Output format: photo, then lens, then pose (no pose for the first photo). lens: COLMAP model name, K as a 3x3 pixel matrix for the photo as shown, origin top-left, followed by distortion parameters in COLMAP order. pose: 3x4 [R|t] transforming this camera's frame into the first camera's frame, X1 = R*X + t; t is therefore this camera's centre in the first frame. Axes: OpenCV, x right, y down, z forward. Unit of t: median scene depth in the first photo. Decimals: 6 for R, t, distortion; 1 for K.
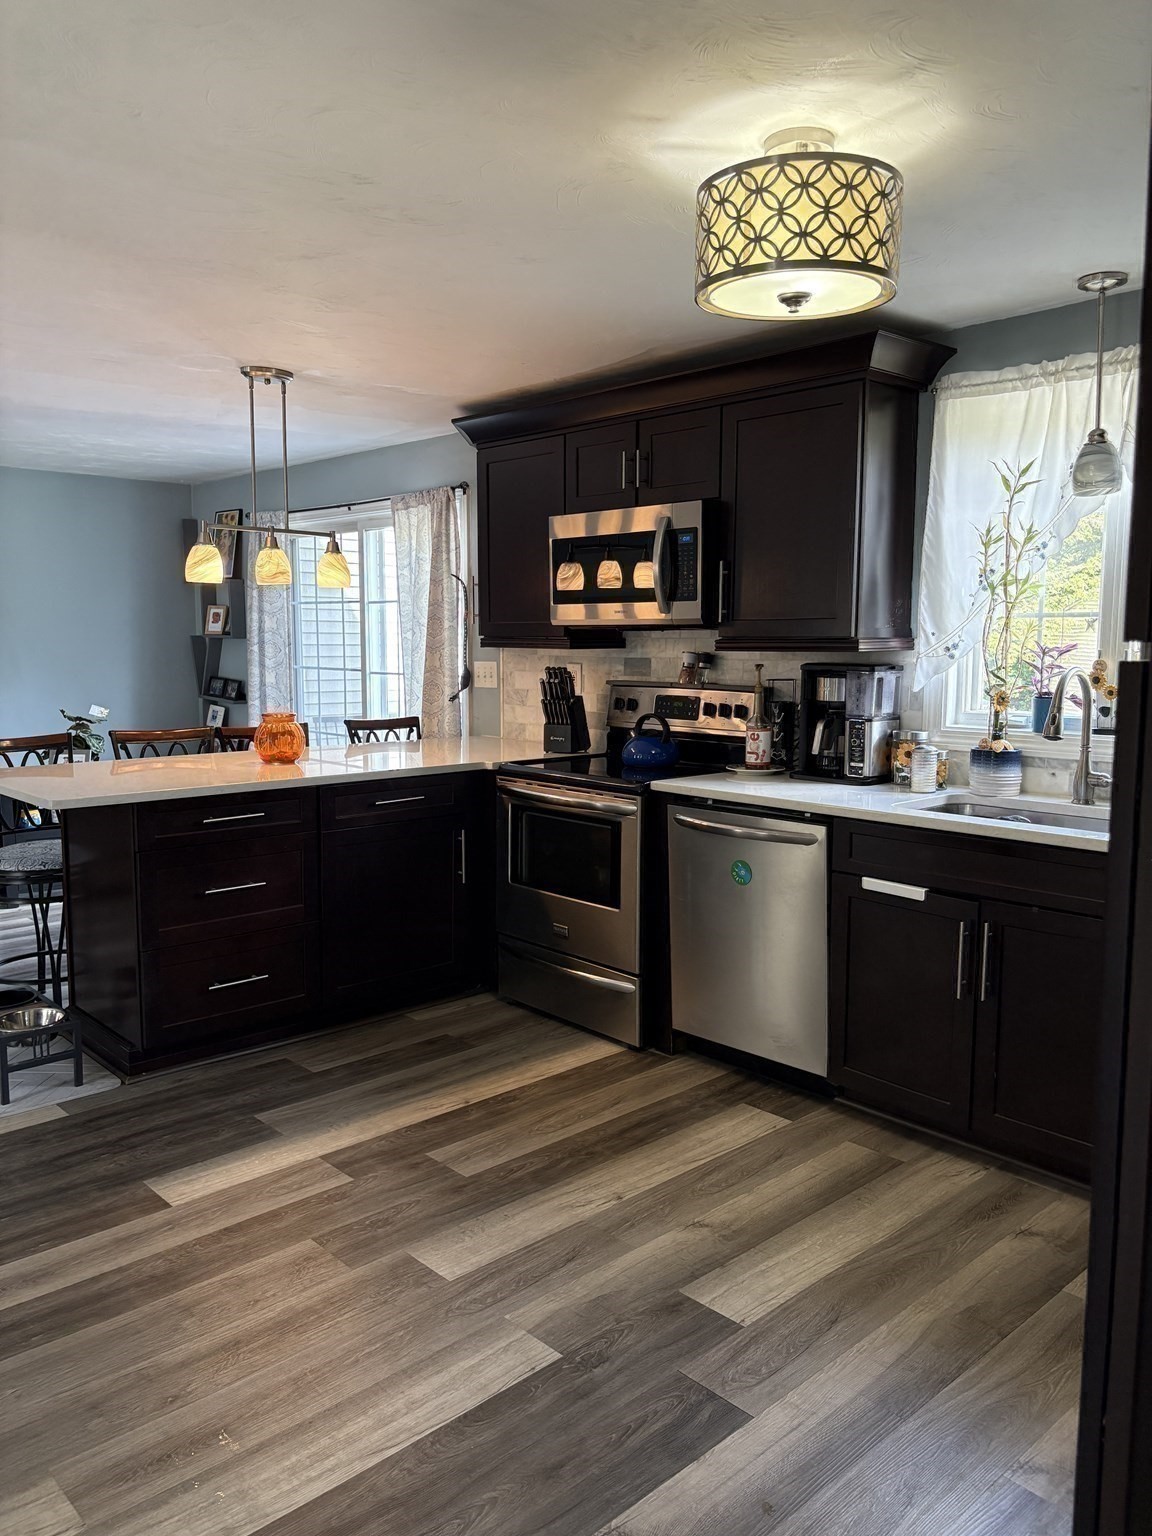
lens RADIAL K [[1155.3, 0, 594.3], [0, 1155.3, 771.1], [0, 0, 1]] dist [0.012856, -0.003490]
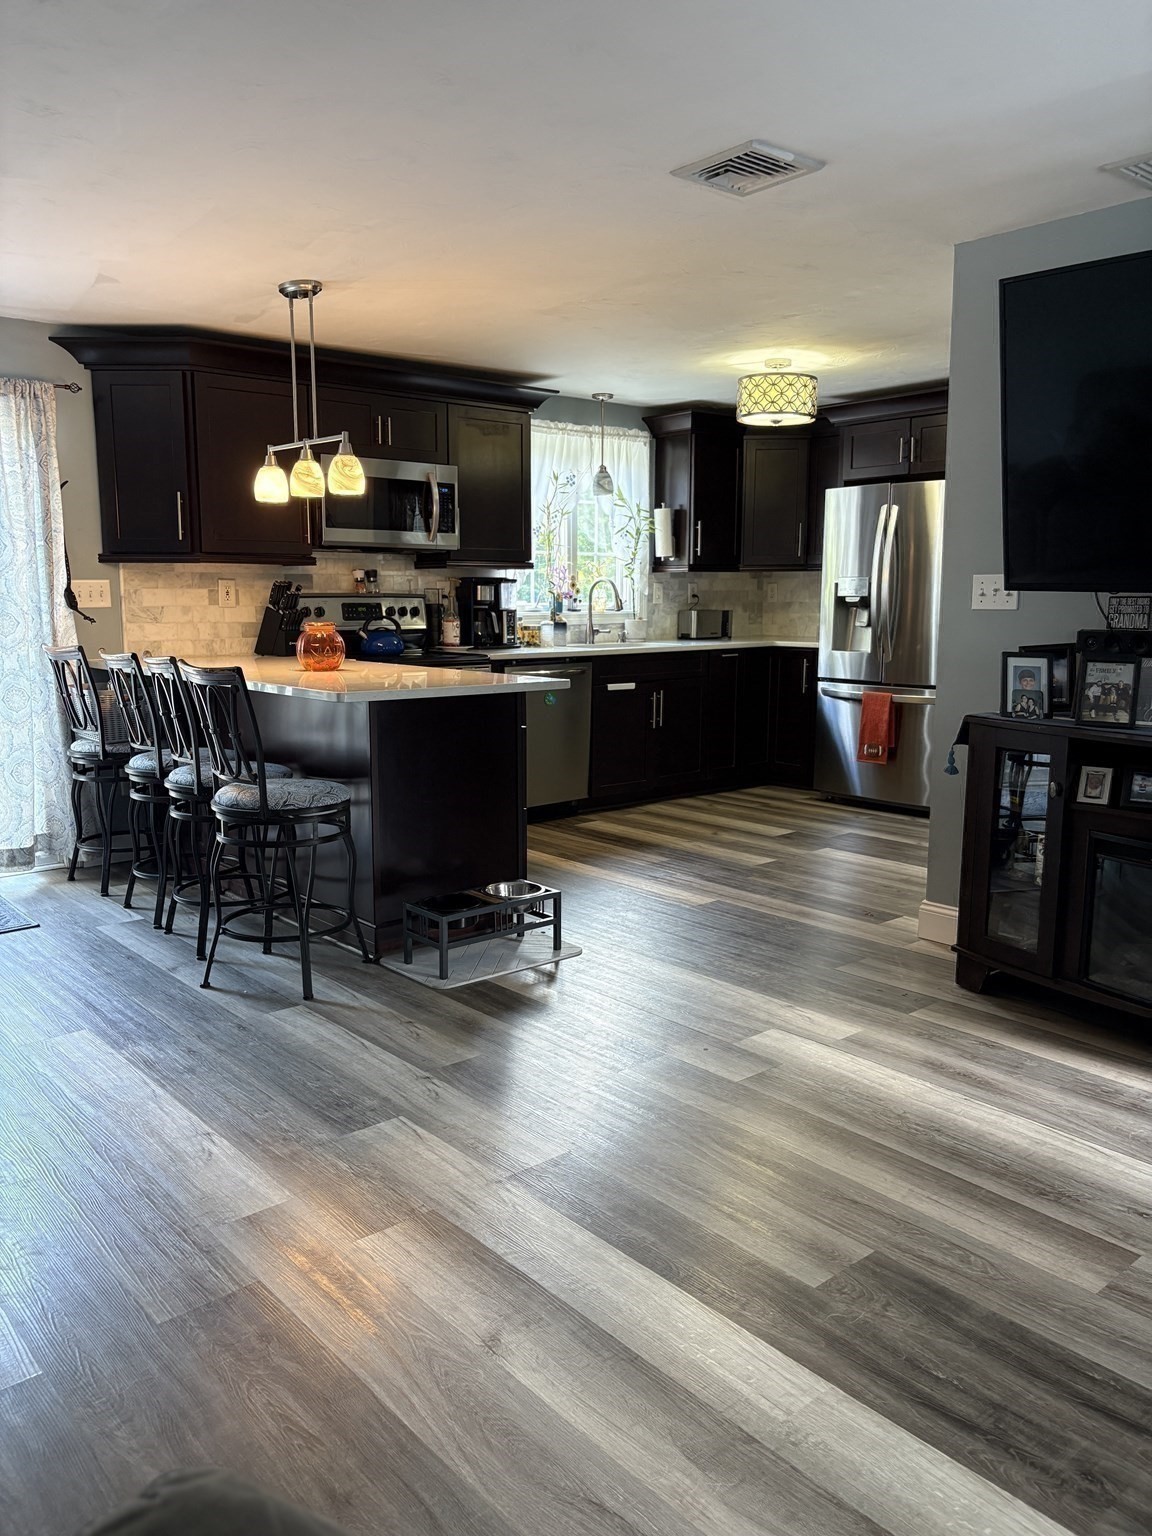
lens RADIAL K [[1155.3, 0, 594.3], [0, 1155.3, 771.1], [0, 0, 1]] dist [0.012856, -0.003490]
pose [[0.040149, -0.174904, 0.983767, -1.352087], [0.099374, 0.980378, 0.170246, -0.080094], [-0.994240, 0.090925, 0.056742, 0.713578]]
